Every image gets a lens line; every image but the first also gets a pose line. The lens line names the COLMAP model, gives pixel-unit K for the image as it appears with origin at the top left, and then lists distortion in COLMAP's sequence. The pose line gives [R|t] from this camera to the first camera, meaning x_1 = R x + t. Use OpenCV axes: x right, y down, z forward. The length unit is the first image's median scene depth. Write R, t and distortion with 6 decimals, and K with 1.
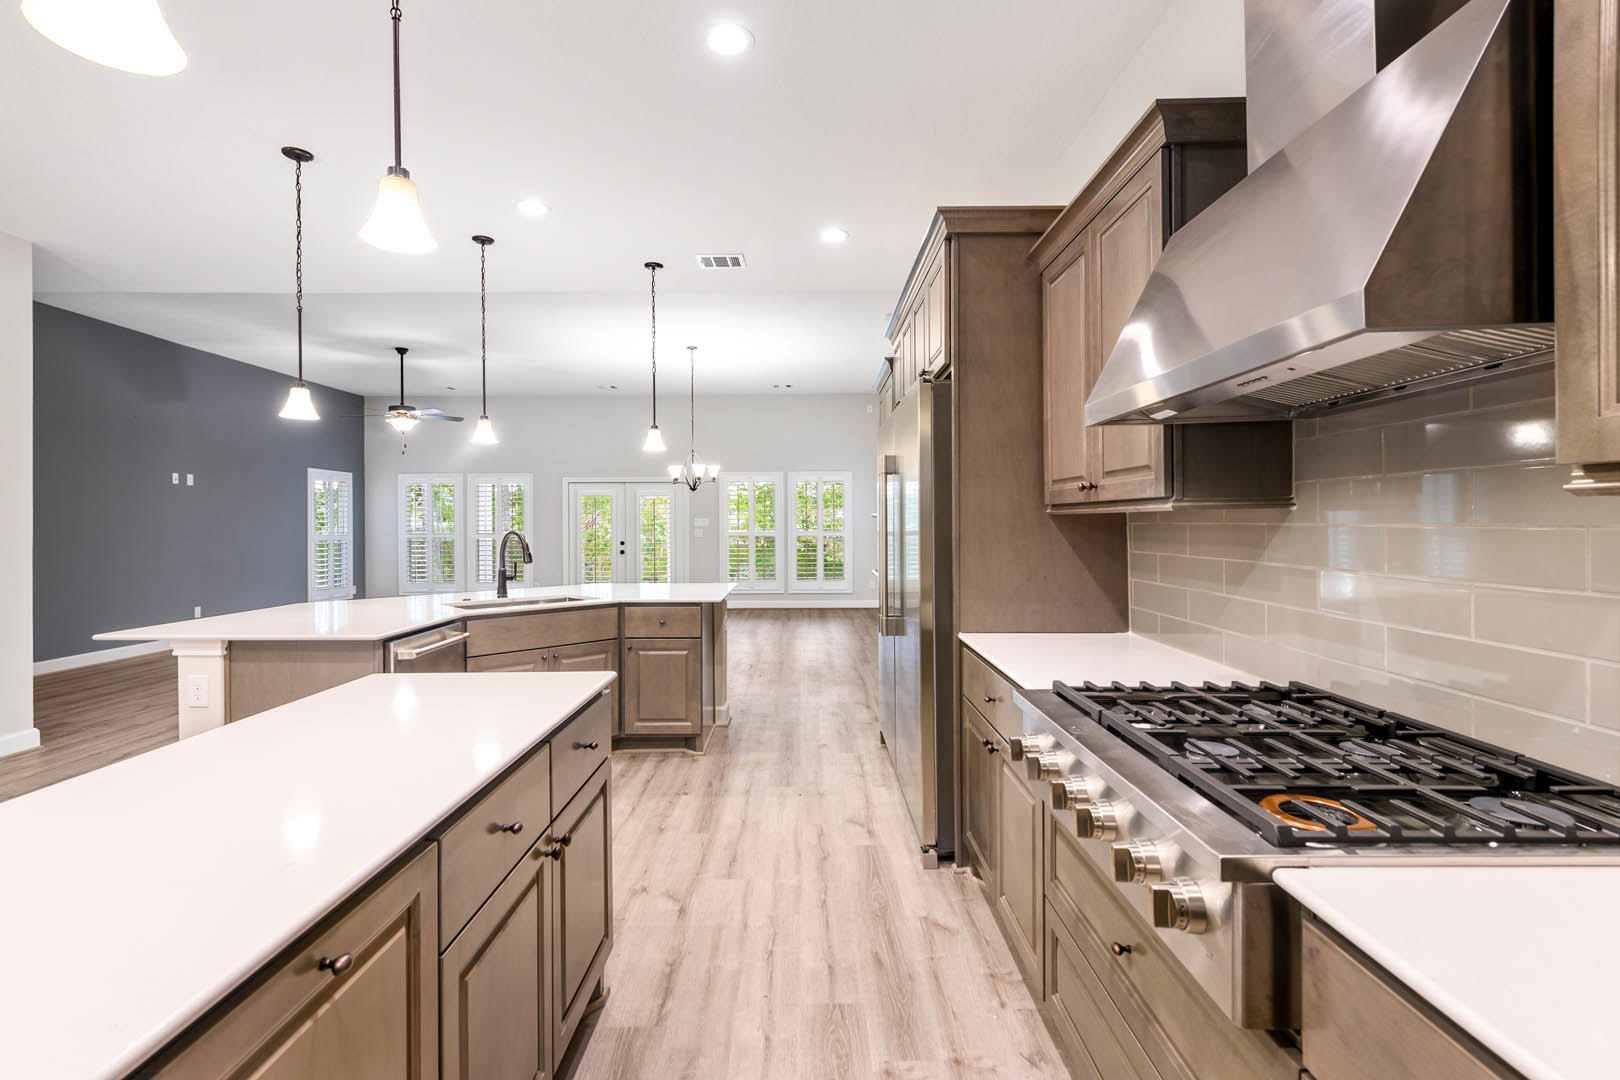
lens RADIAL K [[742.1, 0, 810.0], [0, 742.1, 540.0], [0, 0, 1]] dist [-0.001129, -0.000097]
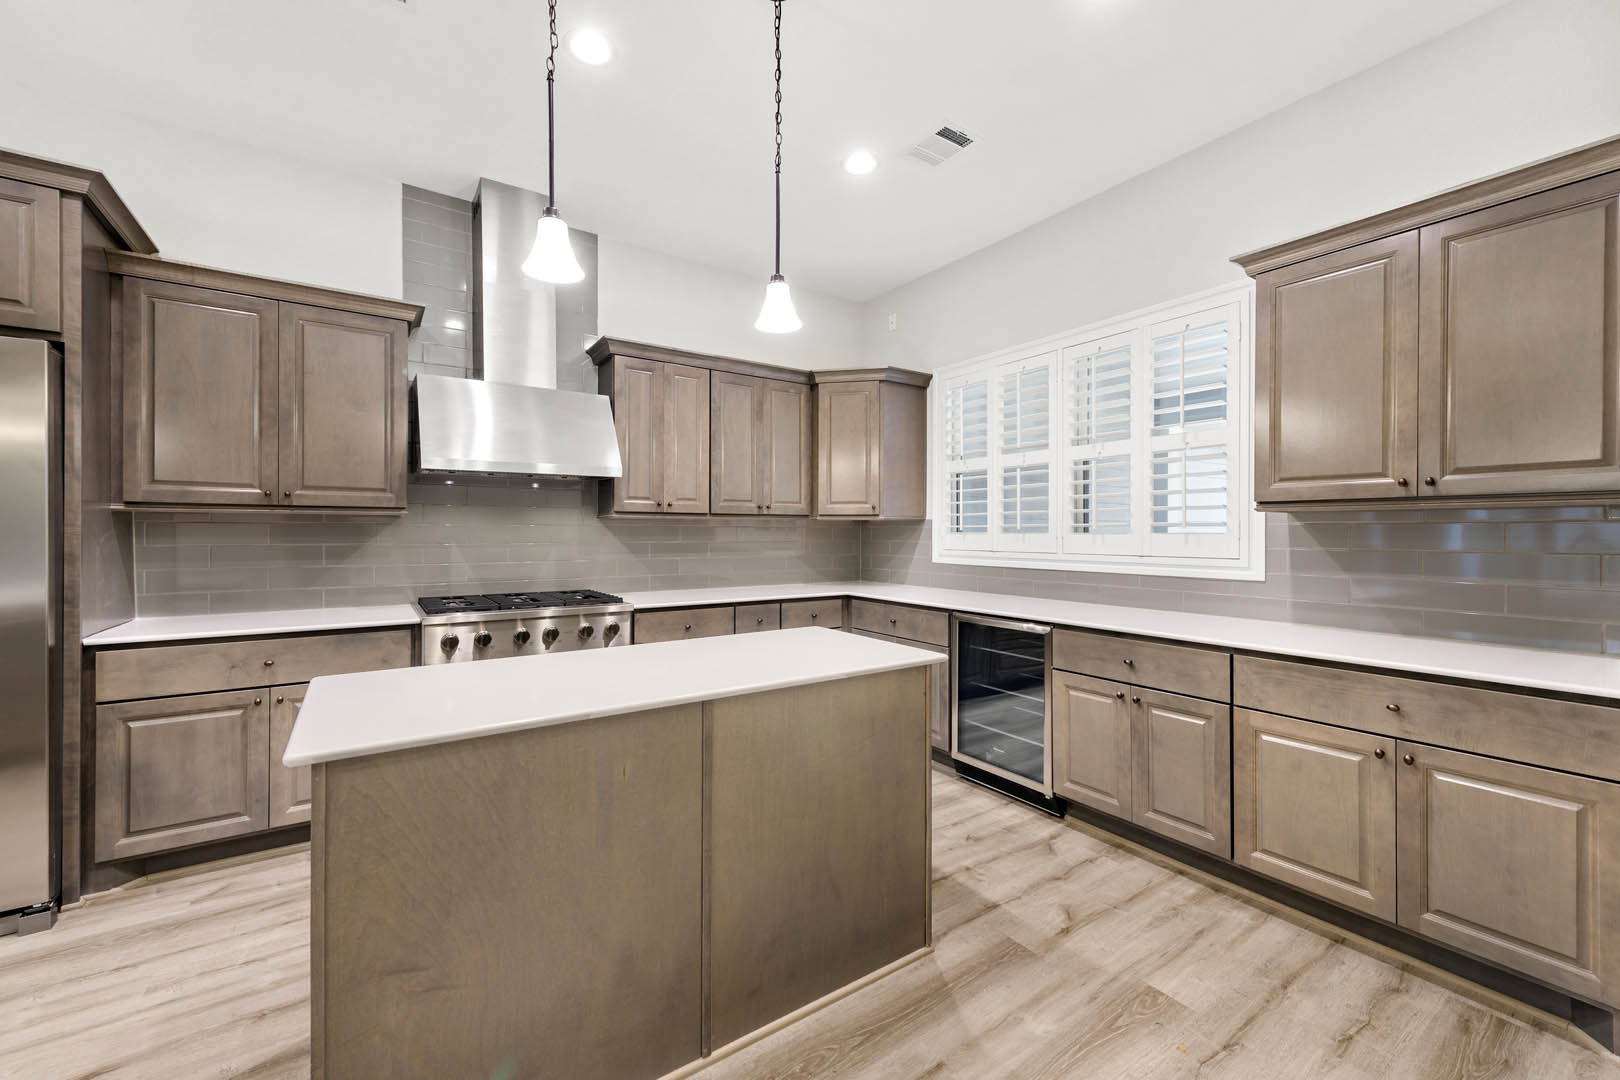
lens RADIAL K [[640.4, 0, 795.9], [0, 640.4, 533.0], [0, 0, 1]] dist [0.018107, -0.005493]
pose [[-0.554816, 0.002339, 0.831970, -0.800486], [0.019137, 0.999767, 0.009951, 0.004147], [-0.831753, 0.021443, -0.554731, 0.602629]]
